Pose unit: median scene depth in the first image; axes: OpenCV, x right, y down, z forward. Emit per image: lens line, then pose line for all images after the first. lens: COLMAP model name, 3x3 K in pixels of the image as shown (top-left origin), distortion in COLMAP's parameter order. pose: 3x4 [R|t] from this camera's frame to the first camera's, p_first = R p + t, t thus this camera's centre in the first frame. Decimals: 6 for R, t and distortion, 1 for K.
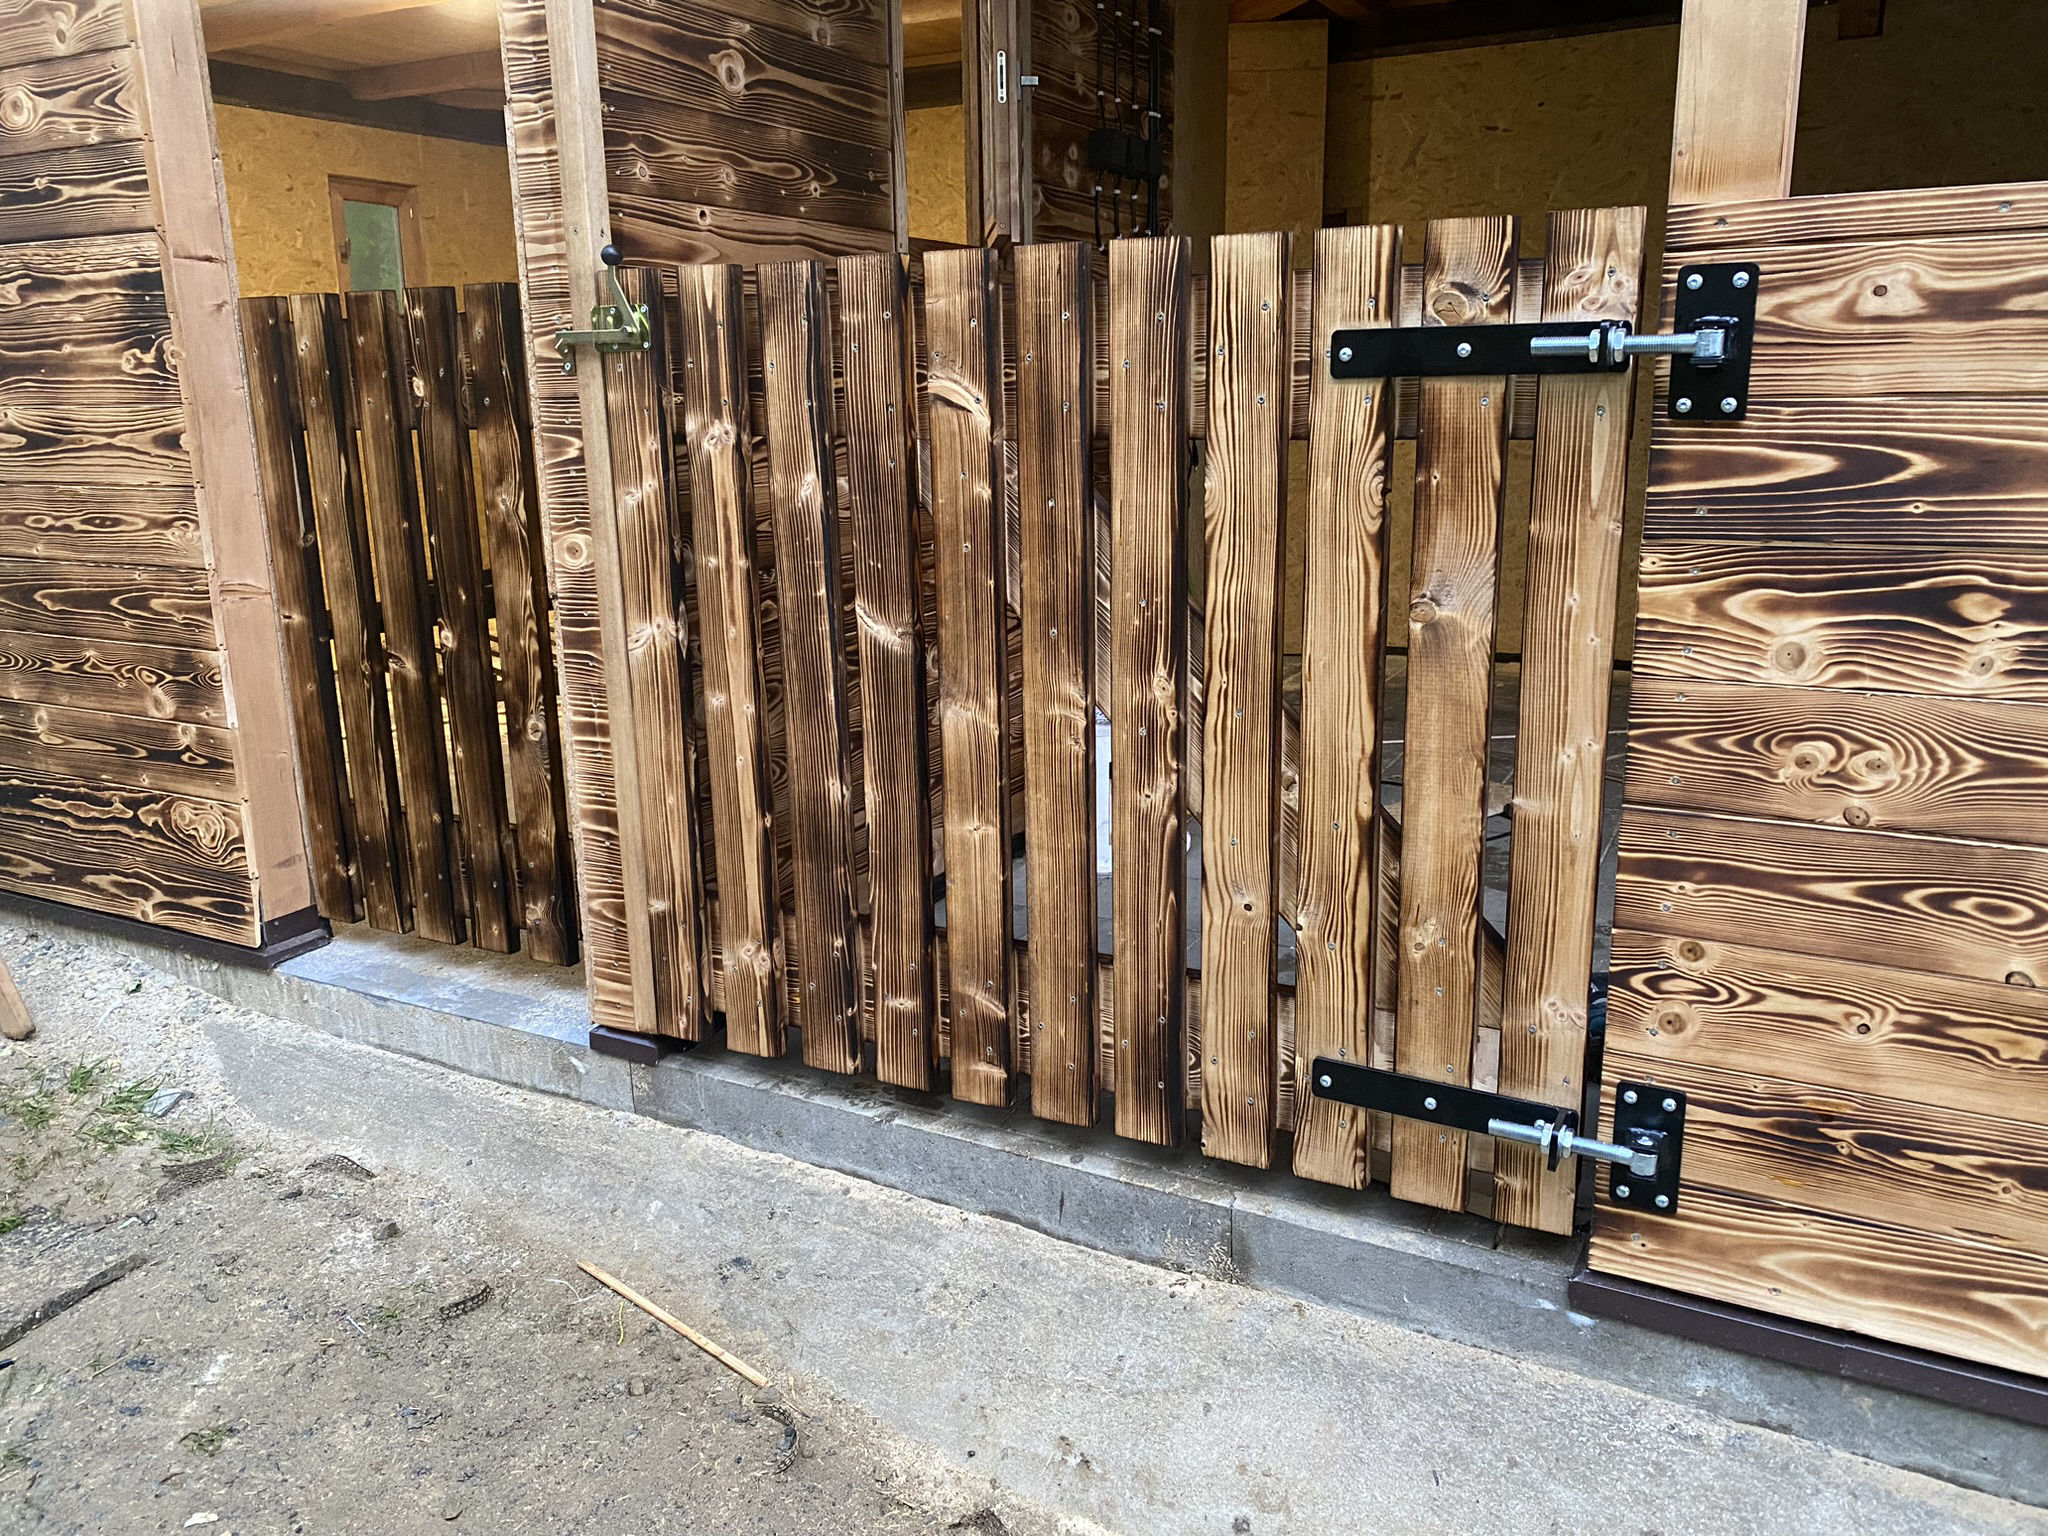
lens RADIAL K [[1553.3, 0, 1024.0], [0, 1553.3, 768.0], [0, 0, 1]] dist [-0.004556, 0.005793]
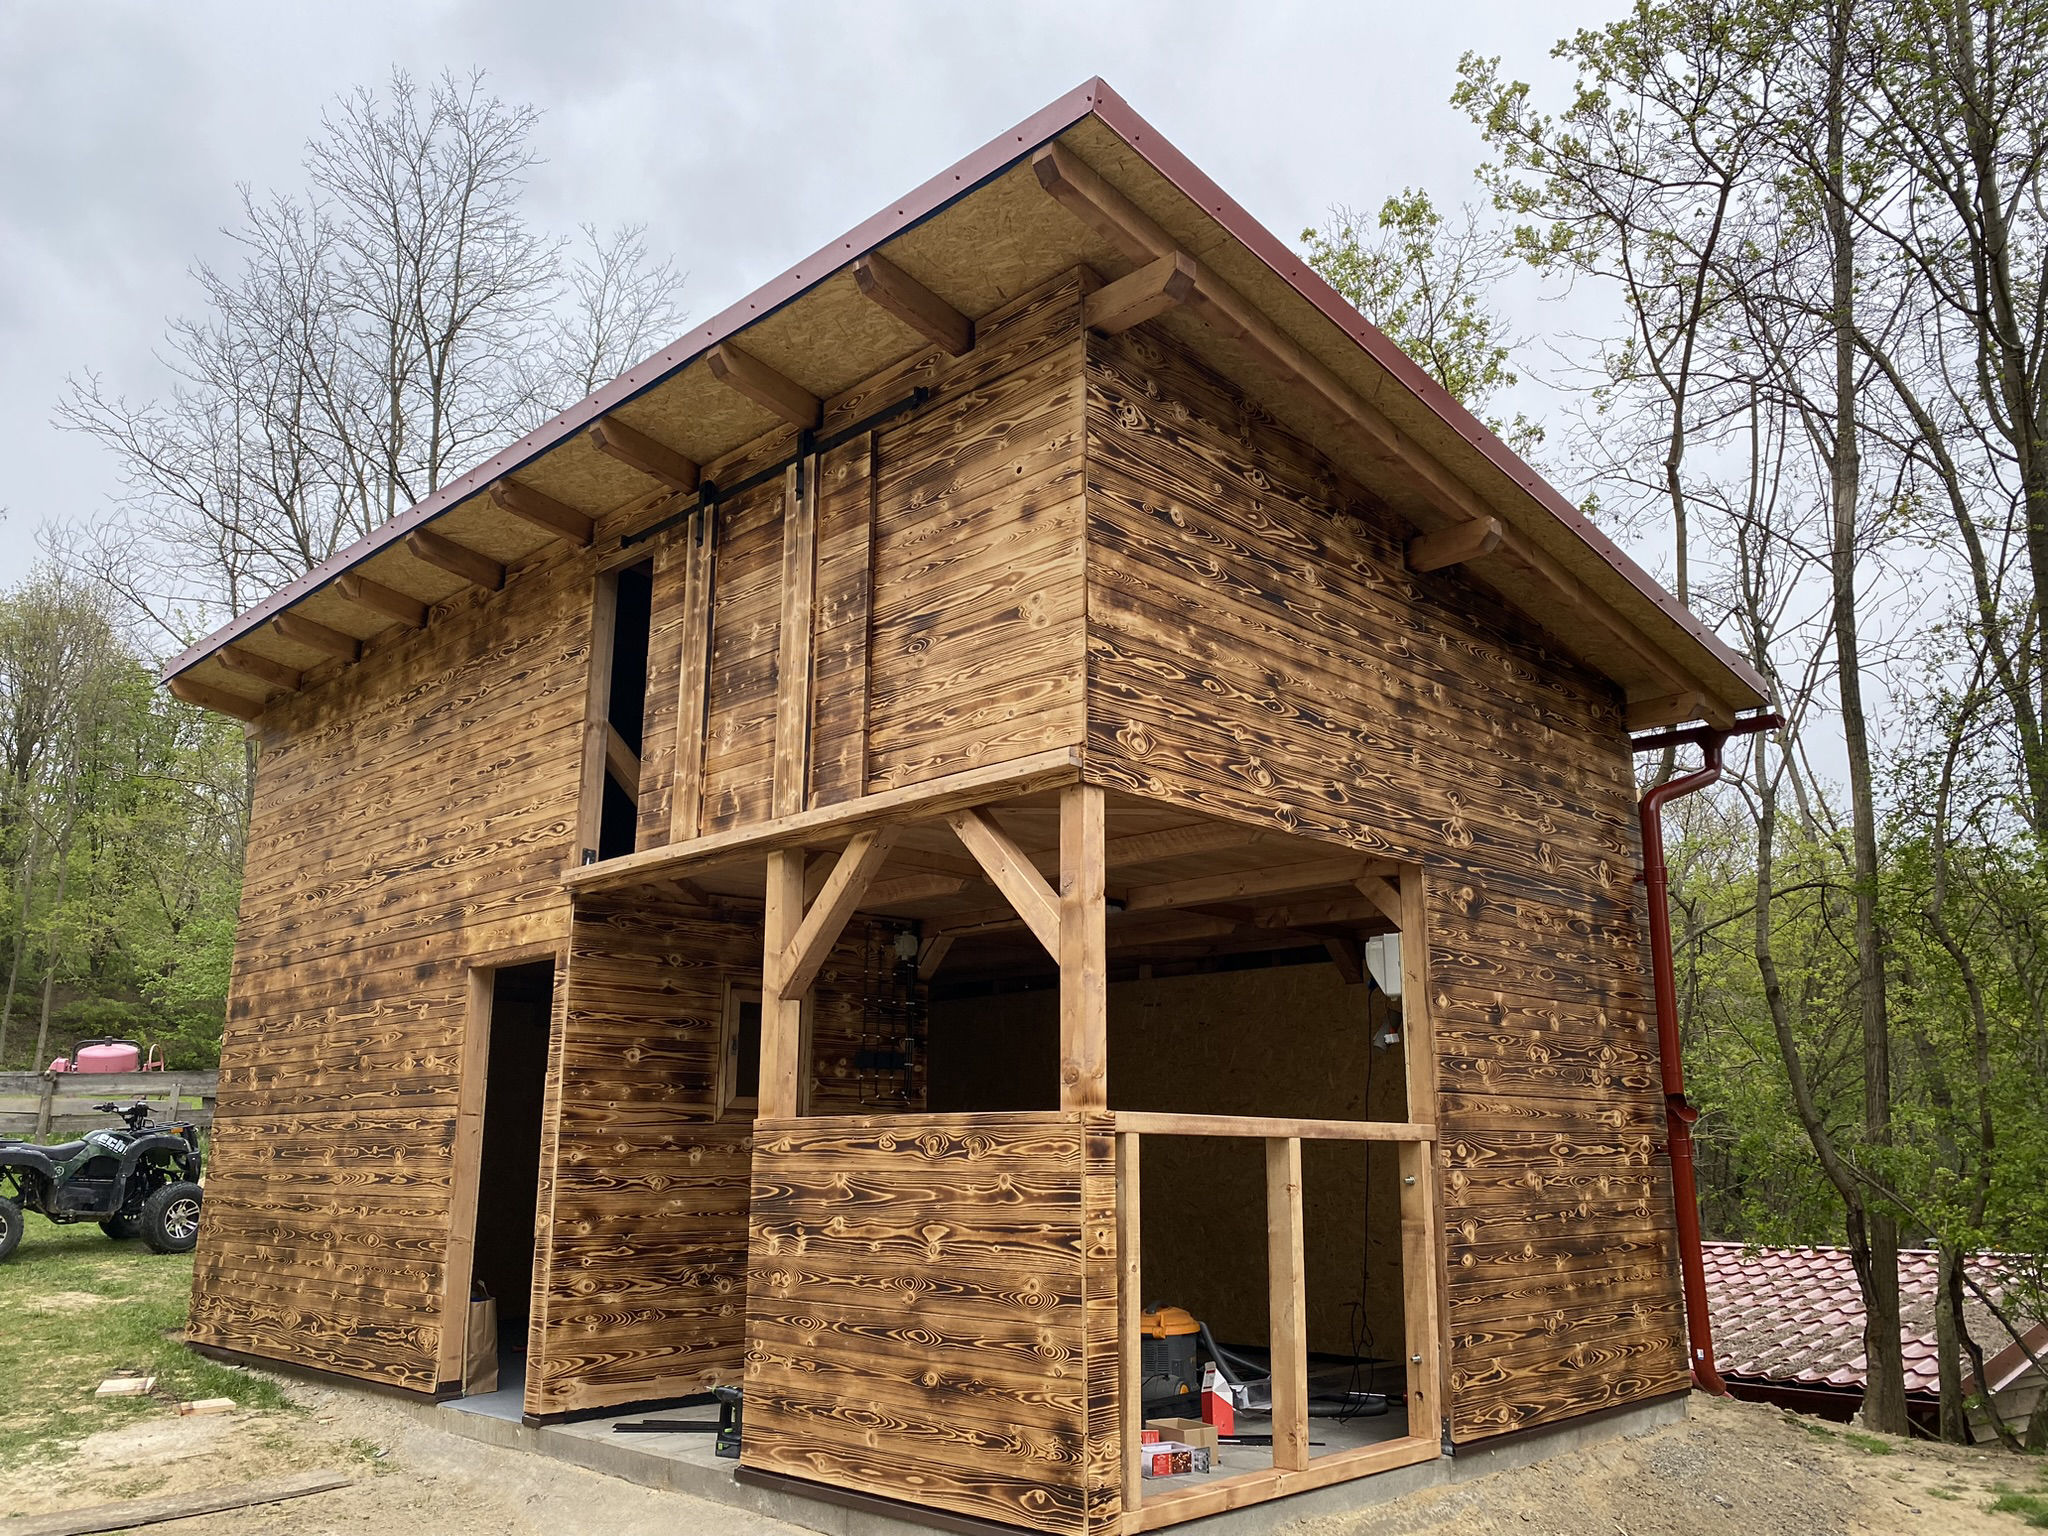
lens RADIAL K [[1553.3, 0, 1024.0], [0, 1553.3, 768.0], [0, 0, 1]] dist [-0.004556, 0.005793]
pose [[0.958867, -0.056735, -0.278128, 1.441599], [-0.079878, 0.886295, -0.456180, 0.363871], [0.272385, 0.459632, 0.845307, -1.602172]]
